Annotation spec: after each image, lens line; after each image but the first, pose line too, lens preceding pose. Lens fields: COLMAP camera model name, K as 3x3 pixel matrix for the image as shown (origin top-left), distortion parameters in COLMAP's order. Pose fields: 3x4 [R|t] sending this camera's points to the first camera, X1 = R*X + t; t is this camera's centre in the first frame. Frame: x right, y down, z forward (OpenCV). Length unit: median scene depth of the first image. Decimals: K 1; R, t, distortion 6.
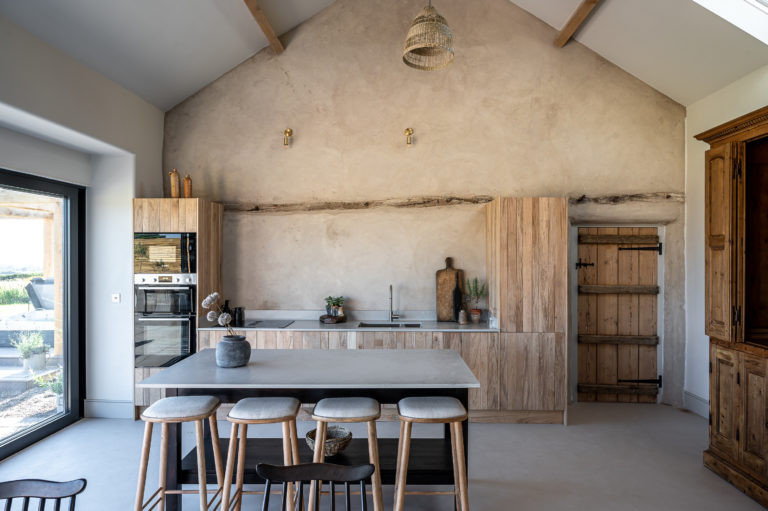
lens RADIAL K [[508.2, 0, 381.4], [0, 508.2, 256.1], [0, 0, 1]] dist [-0.008763, -0.001244]
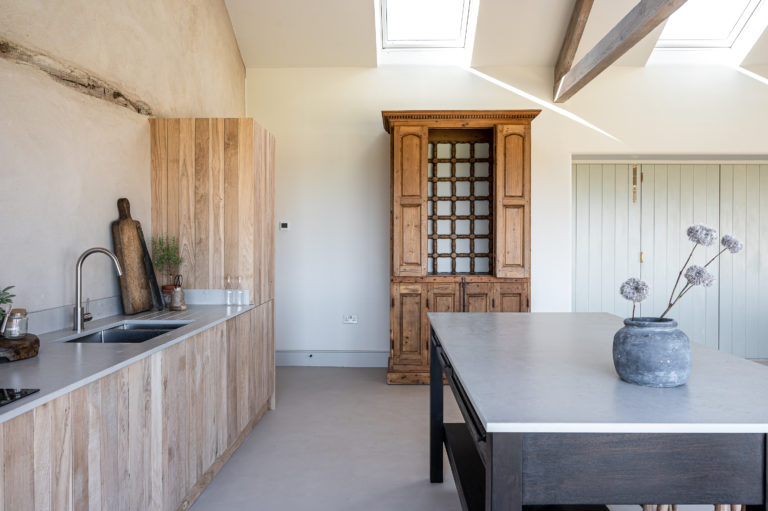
lens RADIAL K [[521.7, 0, 385.4], [0, 521.7, 249.6], [0, 0, 1]] dist [0.000009, -0.005014]
pose [[0.010649, -0.016621, 0.999805, -0.435943], [0.000375, 0.999862, 0.016617, 0.048992], [-0.999943, 0.000198, 0.010654, 0.707006]]
